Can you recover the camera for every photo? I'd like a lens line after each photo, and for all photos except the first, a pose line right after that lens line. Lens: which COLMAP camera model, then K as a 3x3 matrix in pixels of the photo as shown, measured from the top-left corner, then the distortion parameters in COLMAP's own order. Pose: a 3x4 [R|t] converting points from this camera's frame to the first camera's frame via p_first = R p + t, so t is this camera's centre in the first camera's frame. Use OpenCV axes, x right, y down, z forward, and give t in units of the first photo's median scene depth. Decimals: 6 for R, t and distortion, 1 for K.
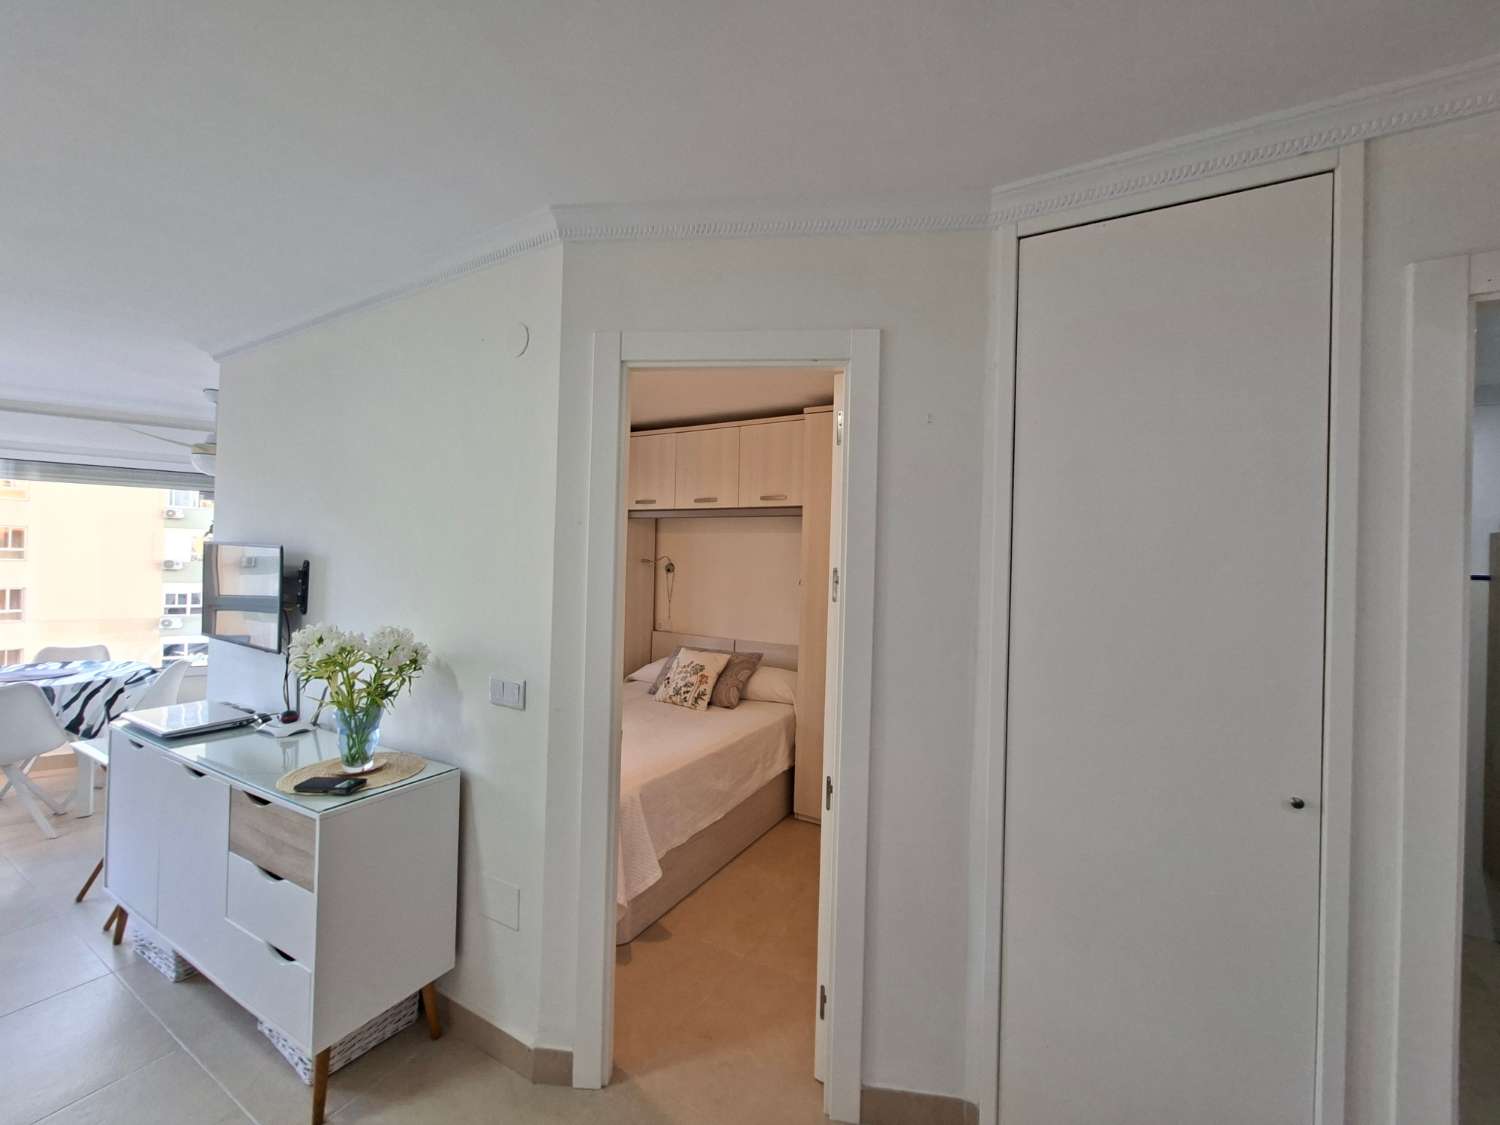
lens RADIAL K [[590.1, 0, 752.3], [0, 590.1, 560.1], [0, 0, 1]] dist [-0.003966, 0.000766]
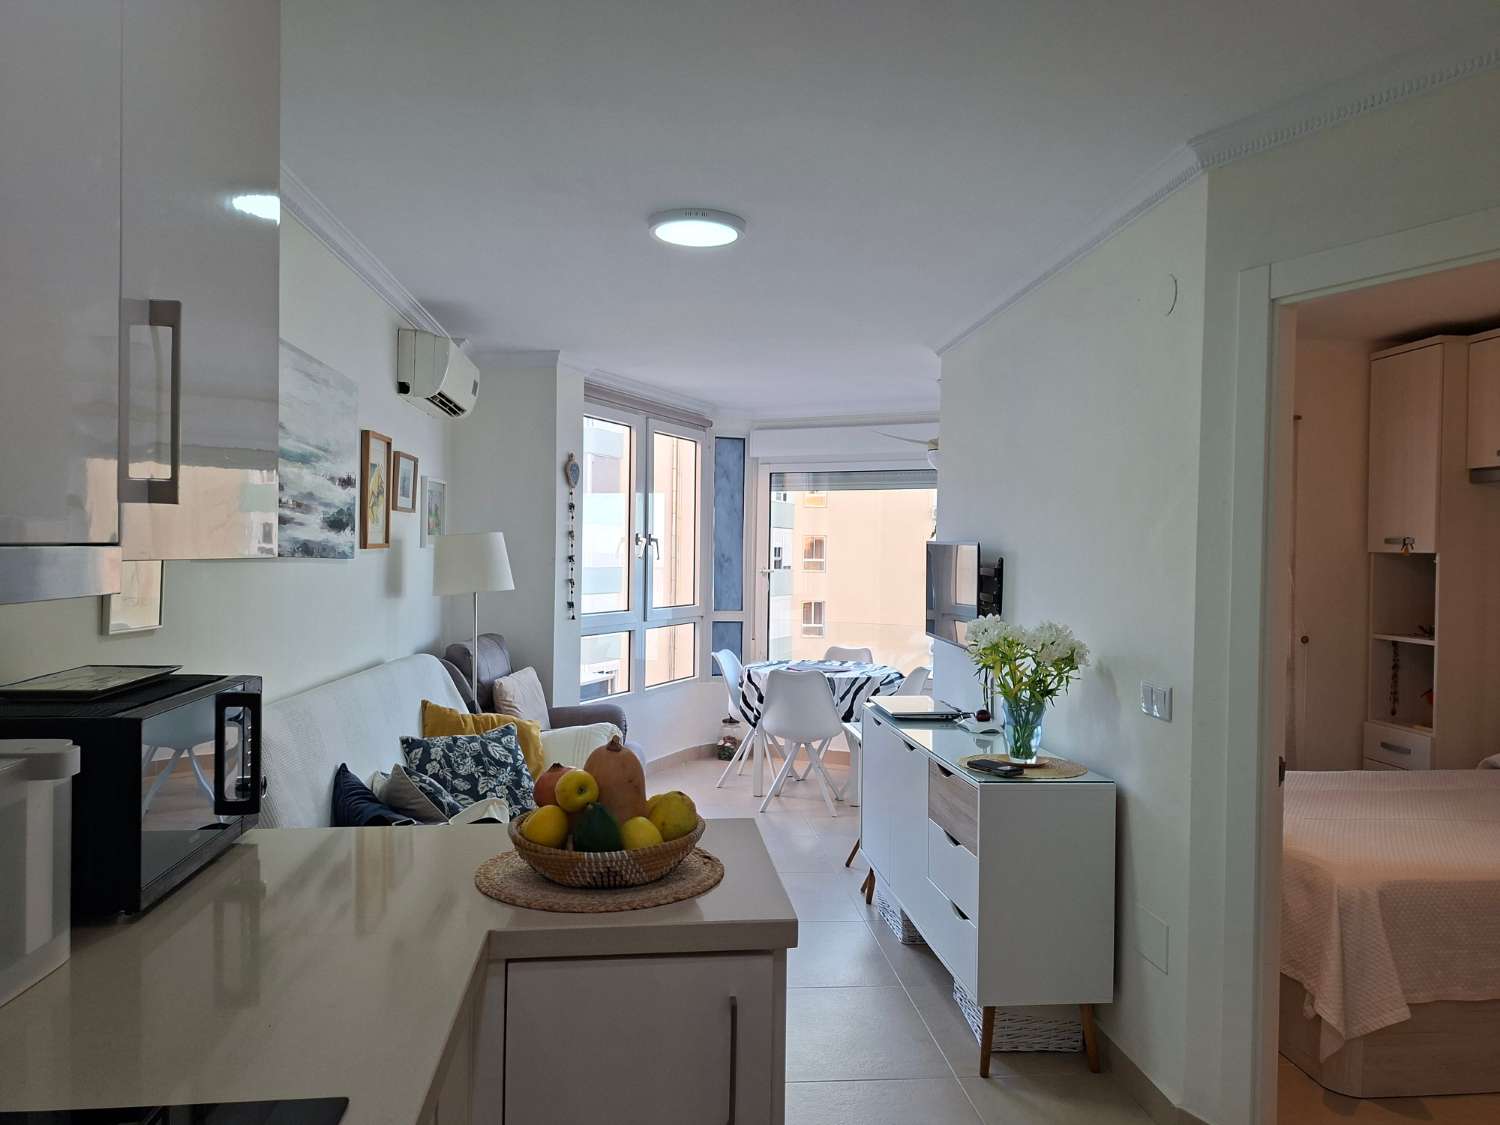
lens RADIAL K [[1044.6, 0, 759.9], [0, 1044.6, 572.5], [0, 0, 1]] dist [0.088173, -0.097916]
pose [[0.577925, -0.002820, -0.816085, 0.297021], [0.004909, 0.999988, 0.000021, 0.017003], [0.816075, -0.004018, 0.577932, -0.220248]]
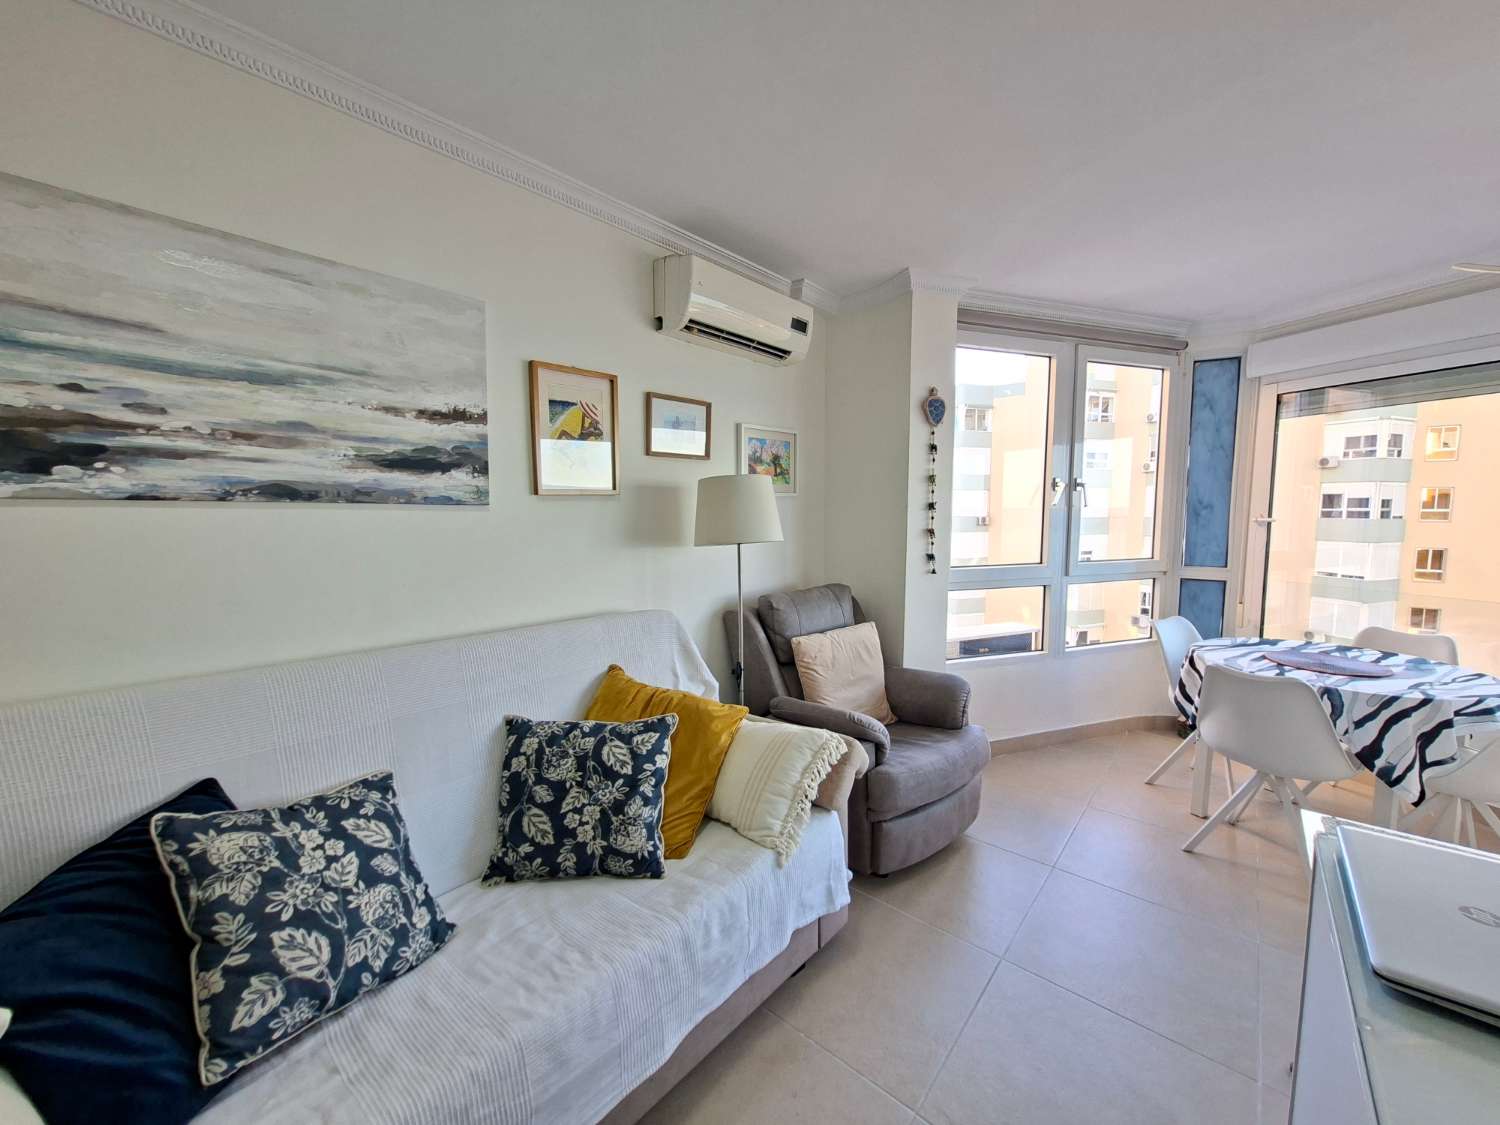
lens RADIAL K [[590.1, 0, 759.7], [0, 590.1, 559.3], [0, 0, 1]] dist [-0.003966, 0.000766]
pose [[-0.192646, 0.060292, -0.979414, -0.375638], [0.001717, 0.998130, 0.061107, 0.017822], [0.981267, 0.010090, -0.192390, 0.440174]]
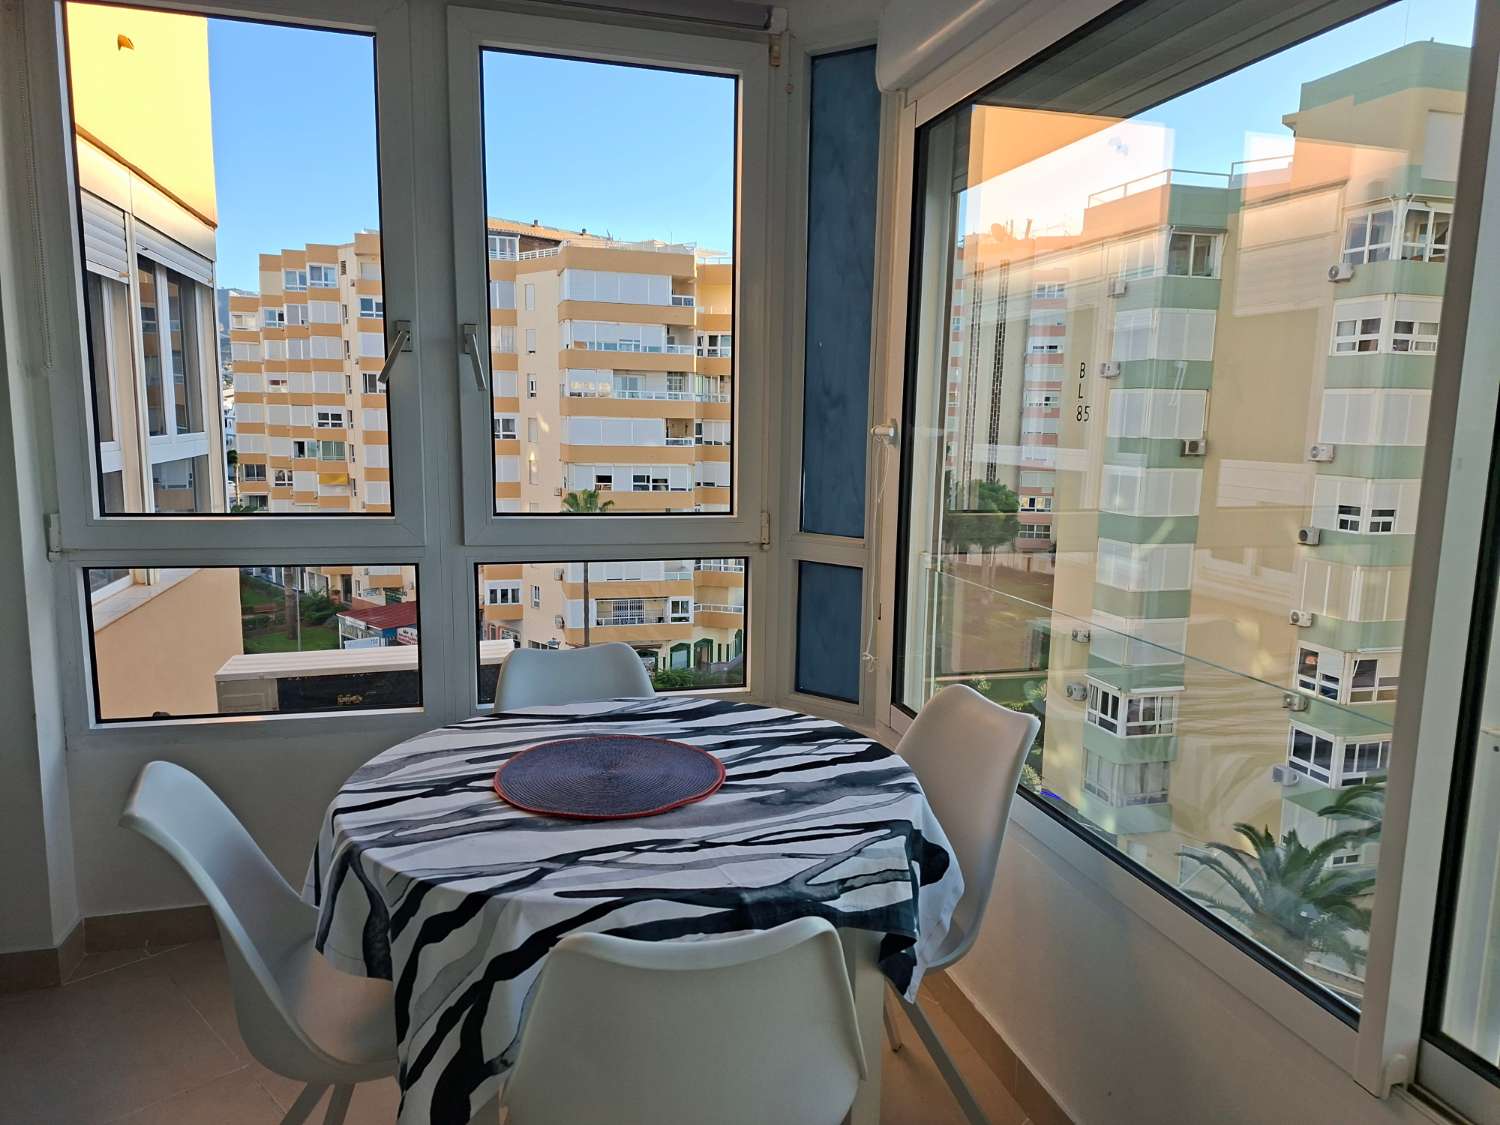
lens RADIAL K [[1044.6, 0, 765.6], [0, 1044.6, 568.1], [0, 0, 1]] dist [0.088173, -0.097916]
pose [[-0.258365, 0.108355, -0.959951, -0.754414], [-0.024252, 0.992649, 0.118573, 0.024745], [0.965743, 0.053916, -0.253838, 1.216651]]
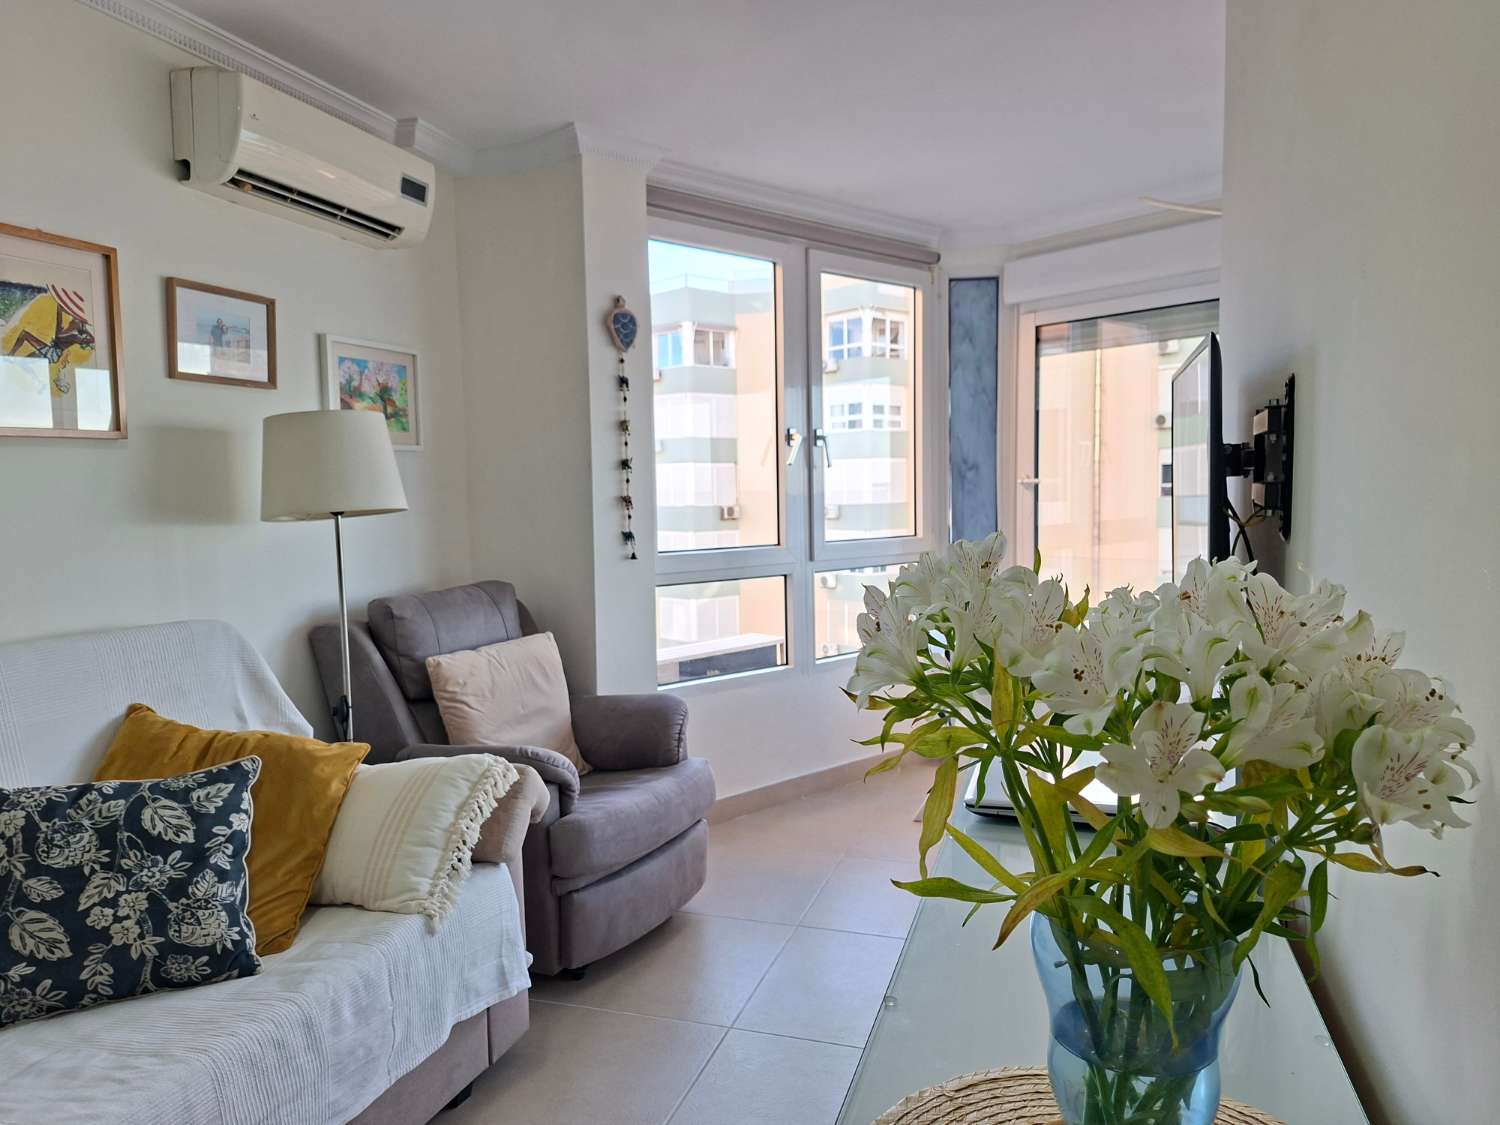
lens RADIAL K [[1044.6, 0, 763.9], [0, 1044.6, 565.3], [0, 0, 1]] dist [0.088173, -0.097916]
pose [[0.195695, 0.039212, -0.979880, -0.177180], [0.028147, 0.998564, 0.045580, 0.052871], [0.980261, -0.036500, 0.194311, 0.446507]]
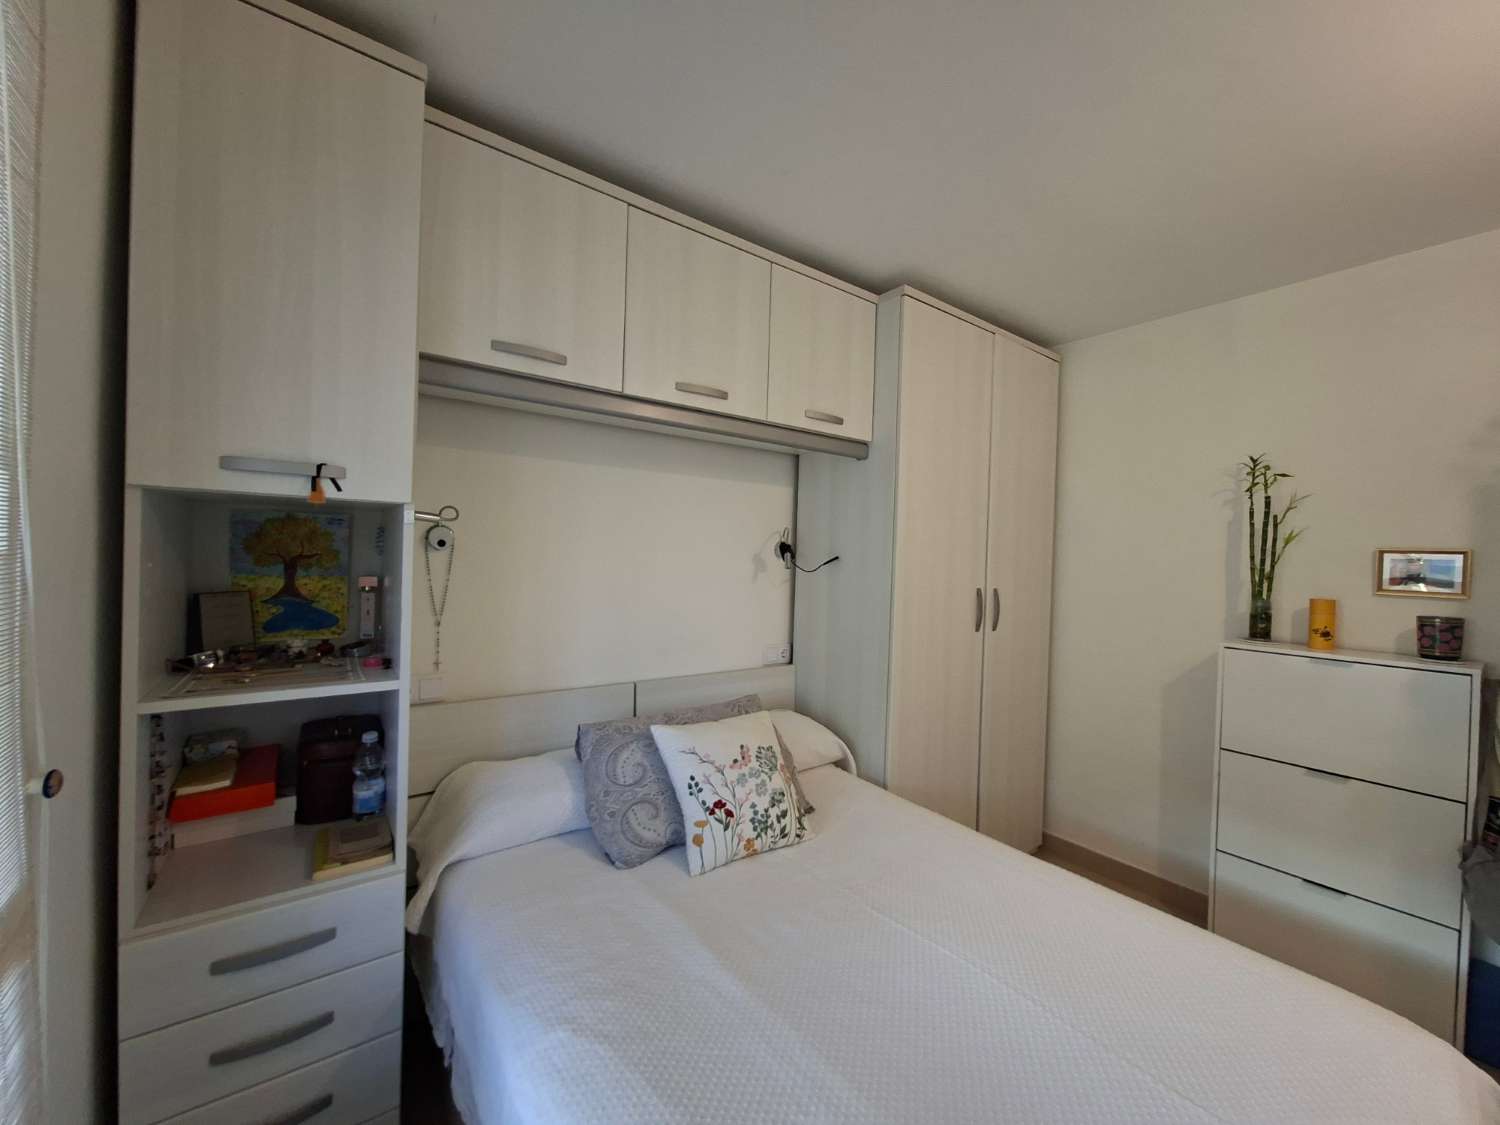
lens RADIAL K [[590.1, 0, 758.0], [0, 590.1, 555.8], [0, 0, 1]] dist [-0.003966, 0.000766]
pose [[0.407077, -0.021048, 0.913151, -0.584424], [-0.017614, 0.999368, 0.030887, 0.014053], [-0.913224, -0.028658, 0.406449, 0.936878]]
